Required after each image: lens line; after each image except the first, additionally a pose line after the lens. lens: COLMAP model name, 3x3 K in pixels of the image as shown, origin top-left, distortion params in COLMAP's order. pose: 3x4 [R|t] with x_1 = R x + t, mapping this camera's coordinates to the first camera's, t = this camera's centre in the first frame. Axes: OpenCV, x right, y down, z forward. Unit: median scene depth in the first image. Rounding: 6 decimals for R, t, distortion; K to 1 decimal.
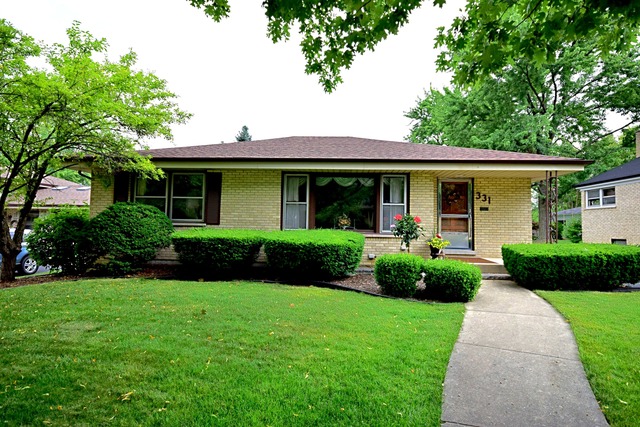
lens RADIAL K [[361.0, 0, 320.6], [0, 361.0, 212.3], [0, 0, 1]] dist [0.003159, -0.000170]
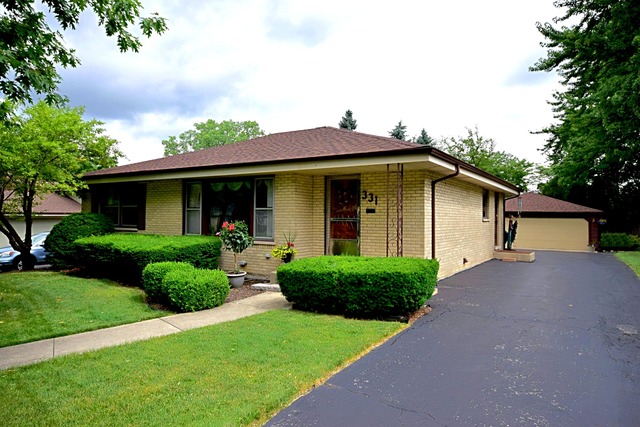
lens RADIAL K [[419.2, 0, 320.2], [0, 419.2, 216.7], [0, 0, 1]] dist [-0.008432, -0.000963]
pose [[0.866670, -0.010921, -0.498763, 0.853578], [0.032888, 0.998836, 0.035277, -0.034599], [0.497797, -0.046976, 0.866020, 0.126041]]
